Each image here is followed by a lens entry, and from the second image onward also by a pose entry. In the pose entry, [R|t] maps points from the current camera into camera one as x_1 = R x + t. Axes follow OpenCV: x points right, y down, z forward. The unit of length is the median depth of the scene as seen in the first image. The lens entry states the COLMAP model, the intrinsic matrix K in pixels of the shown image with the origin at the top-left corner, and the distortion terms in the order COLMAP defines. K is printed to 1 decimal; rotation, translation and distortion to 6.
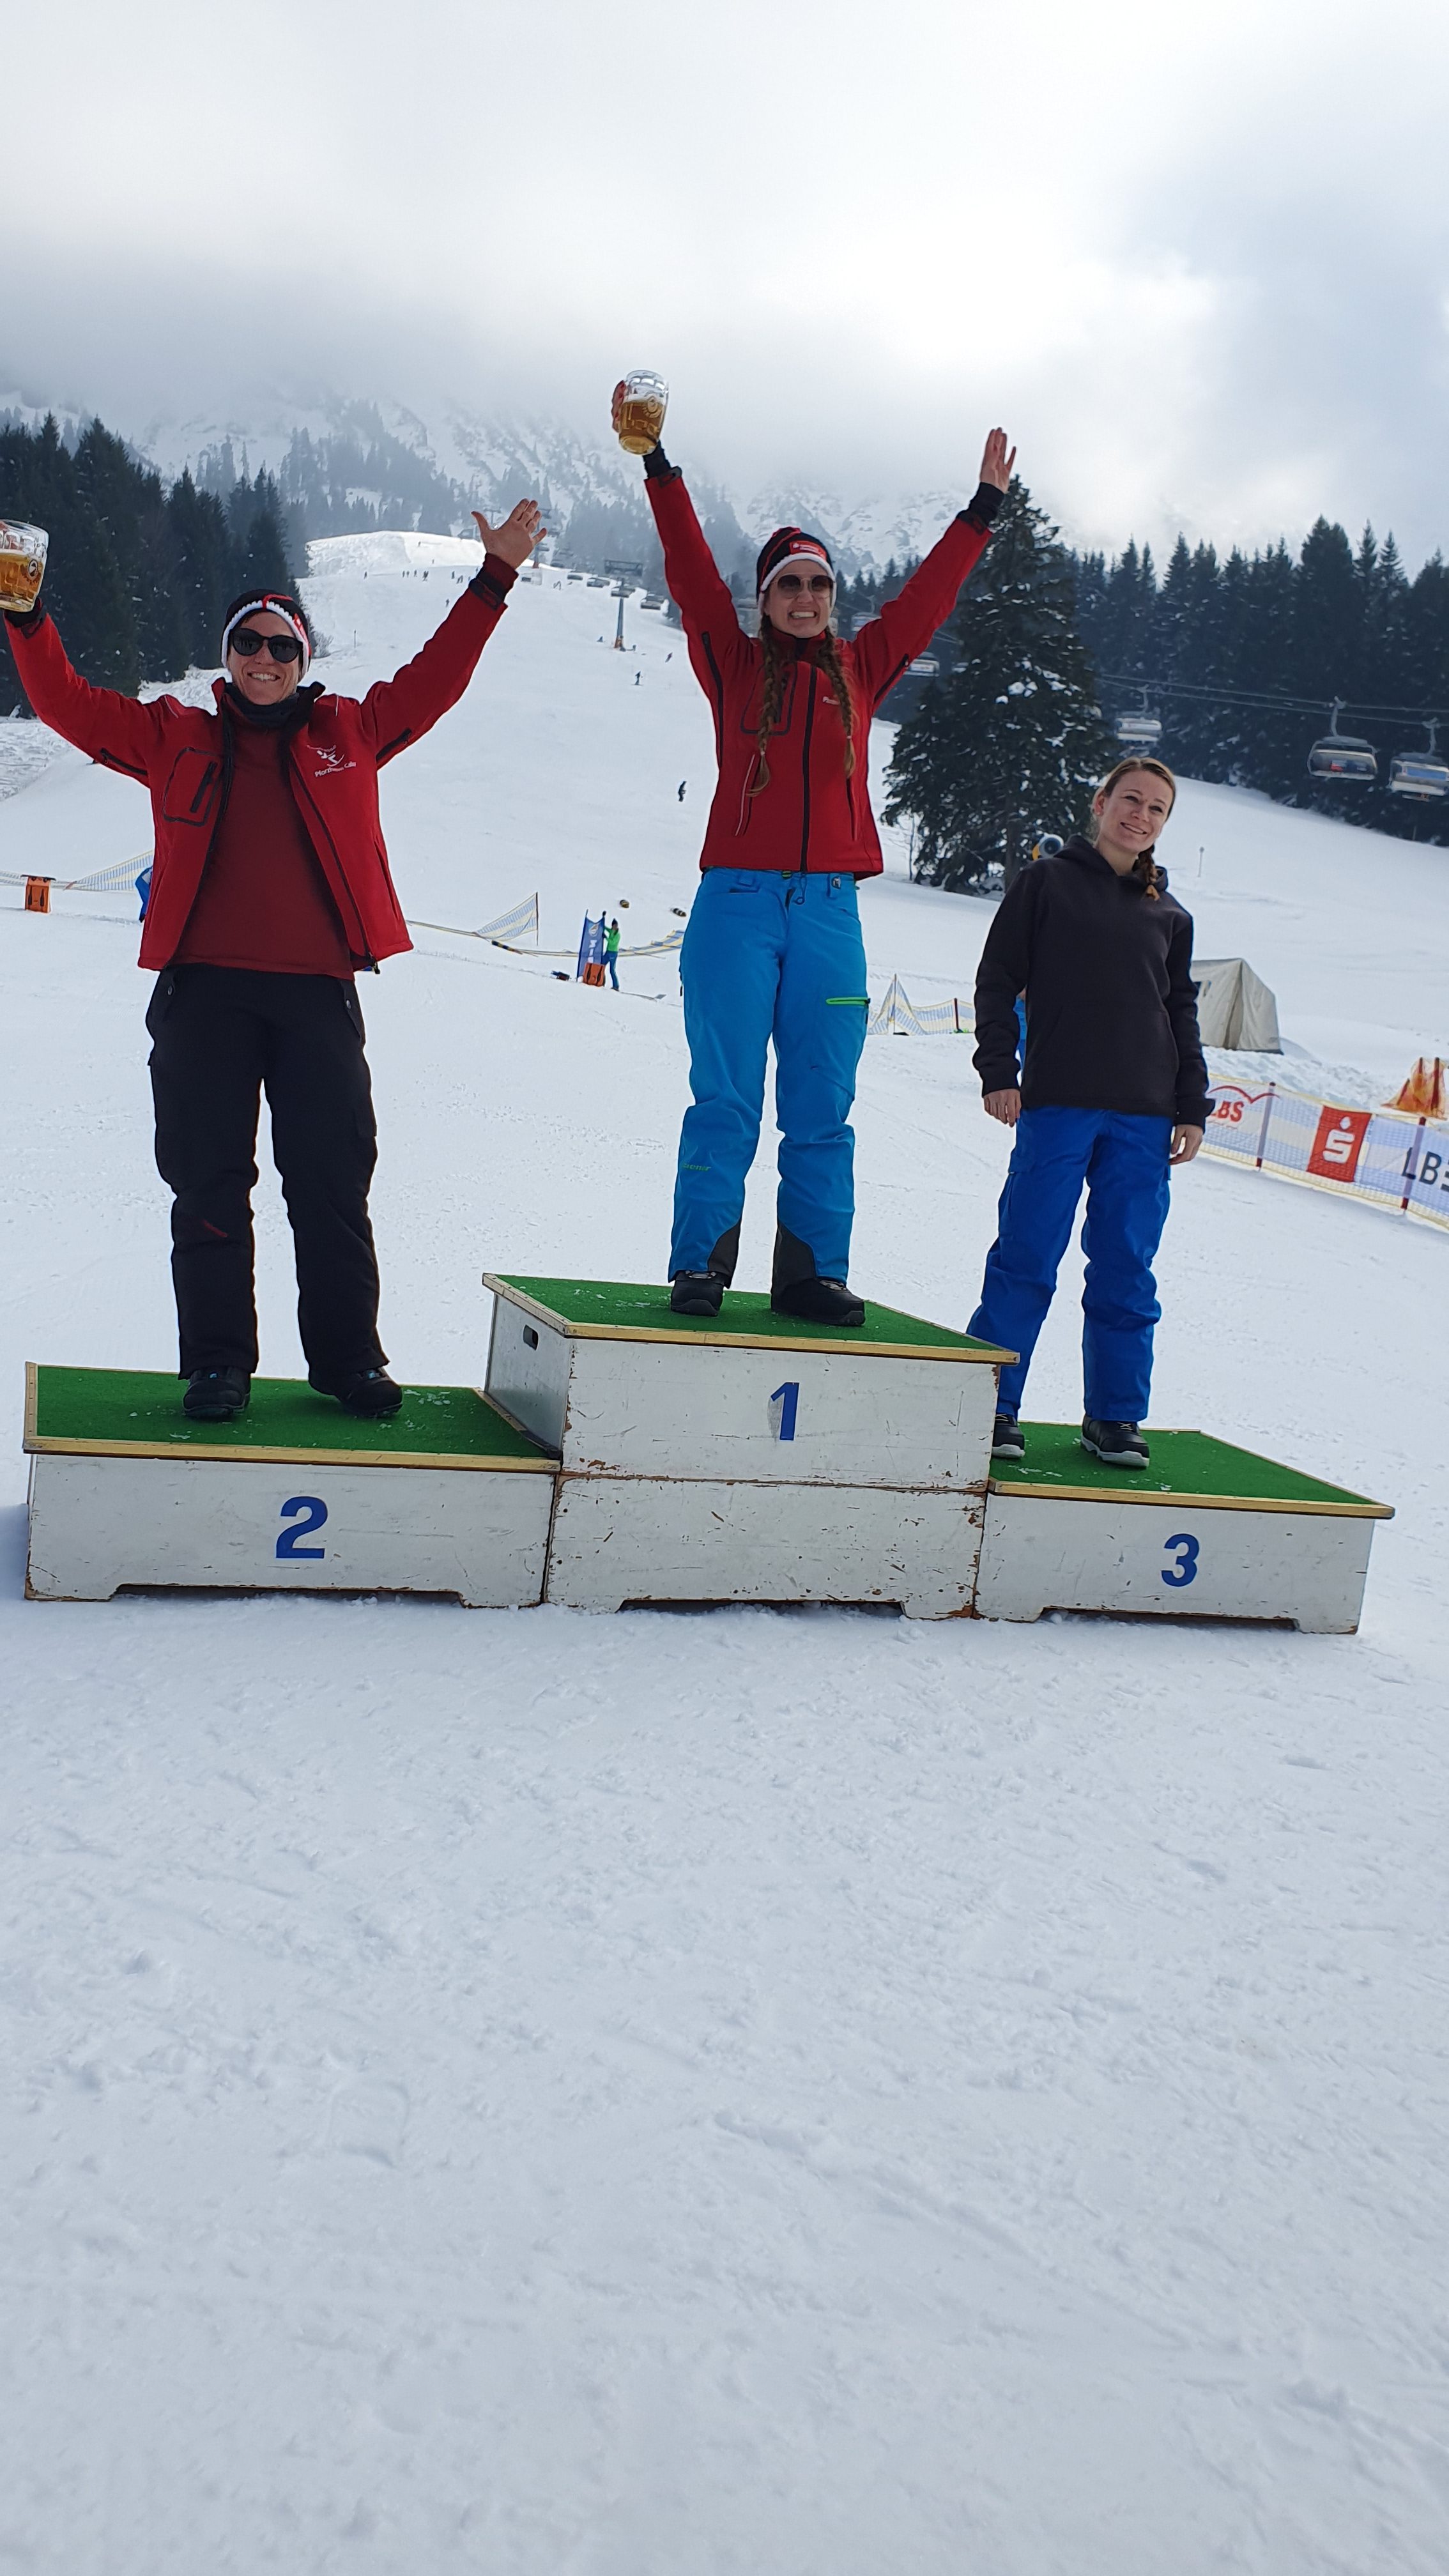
lens RADIAL K [[2029.0, 0, 706.3], [0, 2029.0, 1219.9], [0, 0, 1]] dist [0.102959, -0.160495]
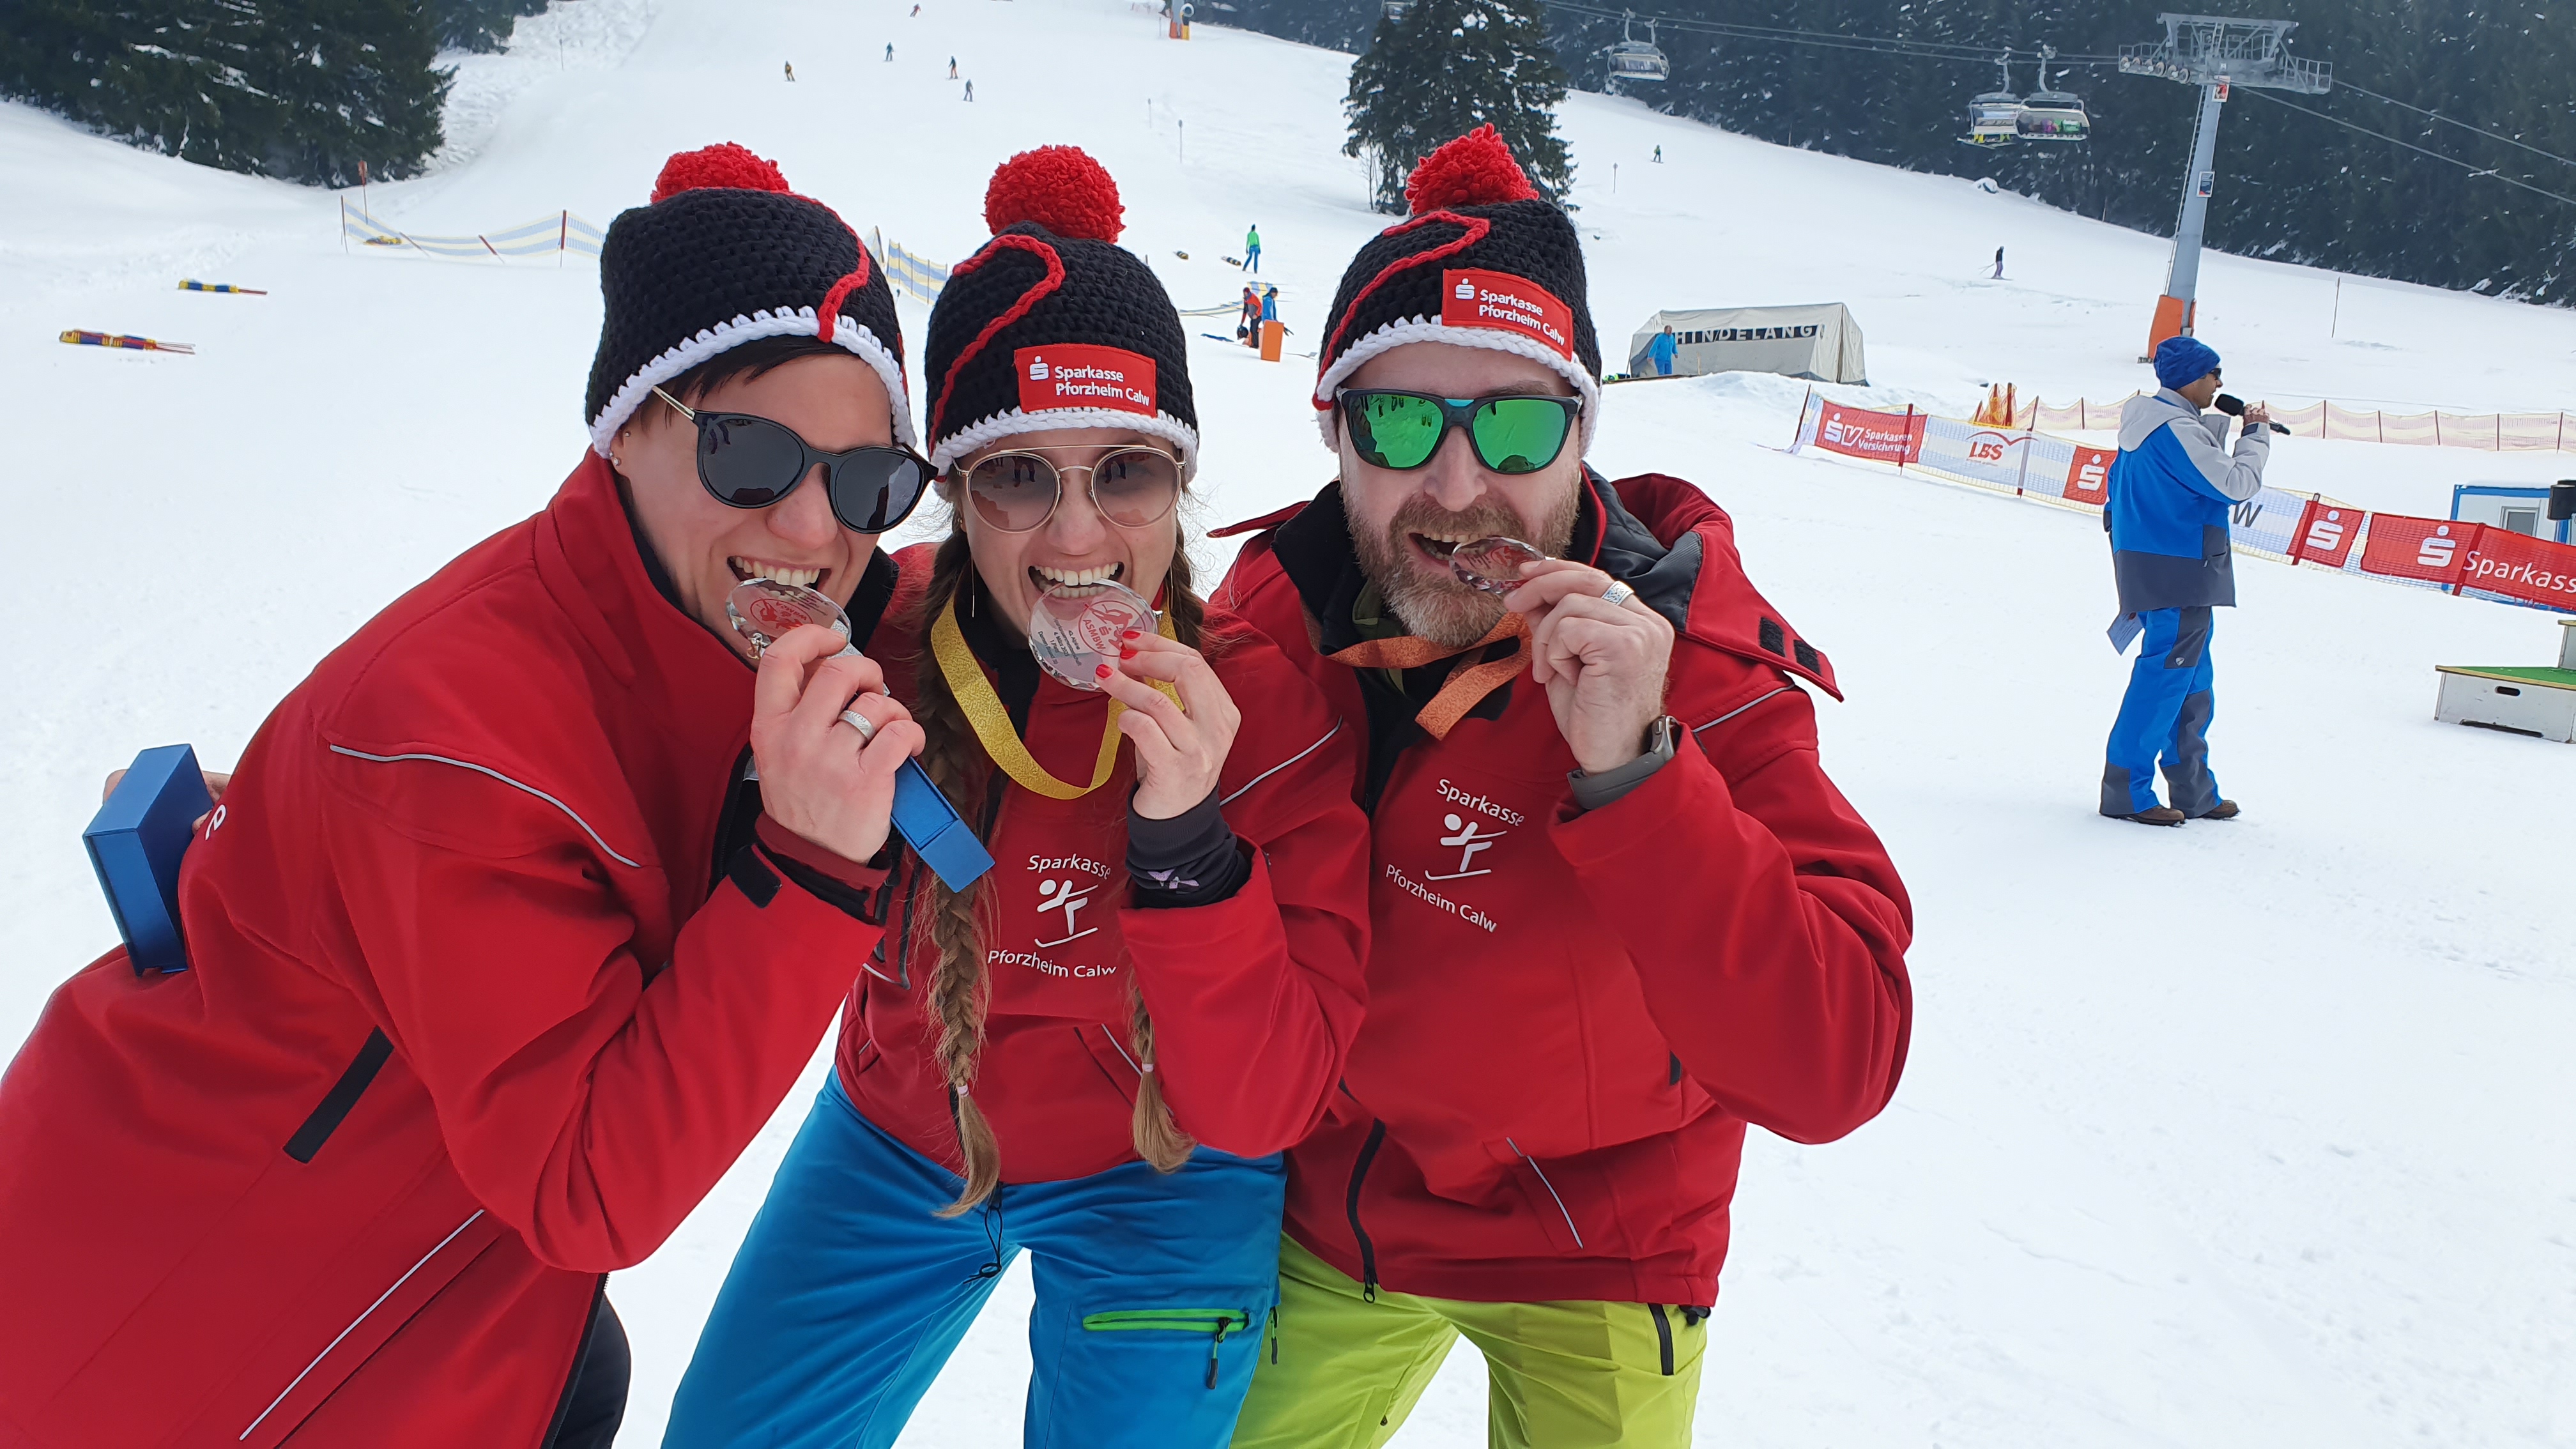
lens RADIAL K [[2040.4, 0, 1295.8], [0, 2040.4, 771.2], [0, 0, 1]] dist [-0.013568, 0.067115]
pose [[0.990546, -0.067903, 0.119195, -0.372609], [0.053812, 0.991591, 0.117696, -0.031736], [-0.126184, -0.110169, 0.985870, -0.246943]]
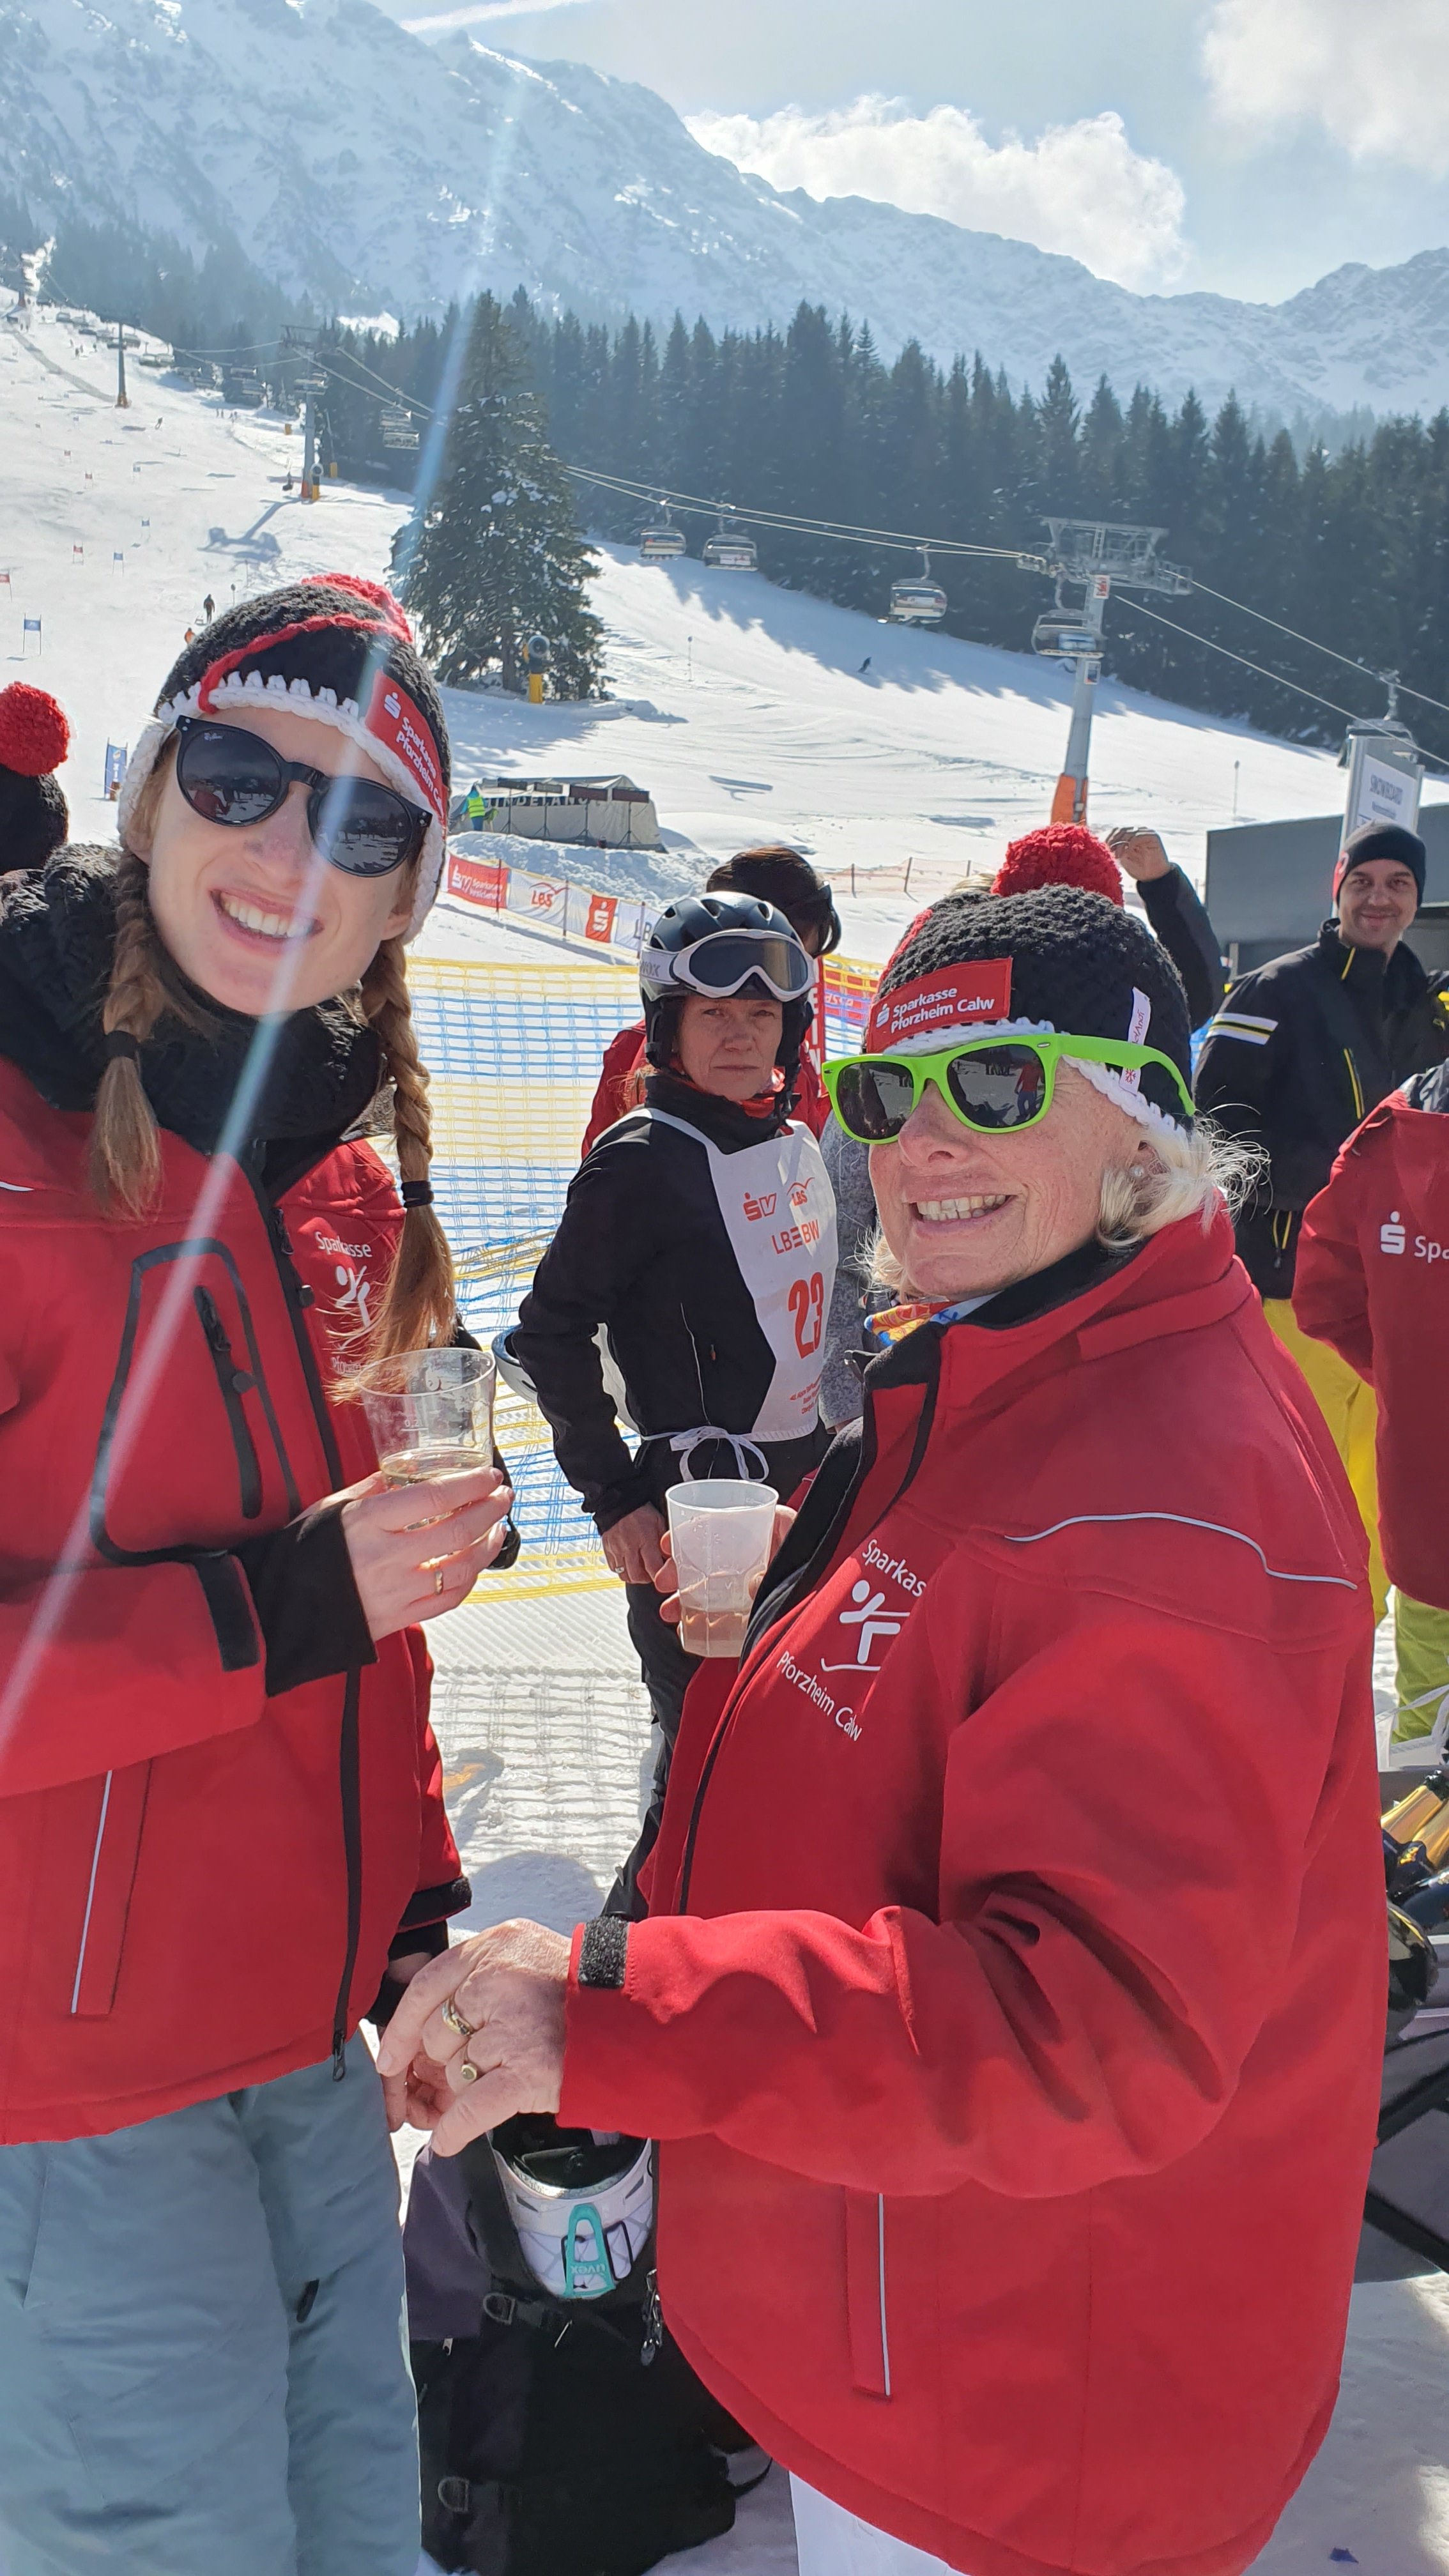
lens RADIAL K [[2036.7, 0, 719.4], [0, 2036.7, 1299.8], [0, 0, 1]] dist [0.006267, 0.020235]
pose [[0.976088, -0.075267, 0.203930, 0.048741], [0.044442, 0.987423, 0.151728, 0.019980], [-0.212785, -0.139037, 0.967156, -0.622608]]
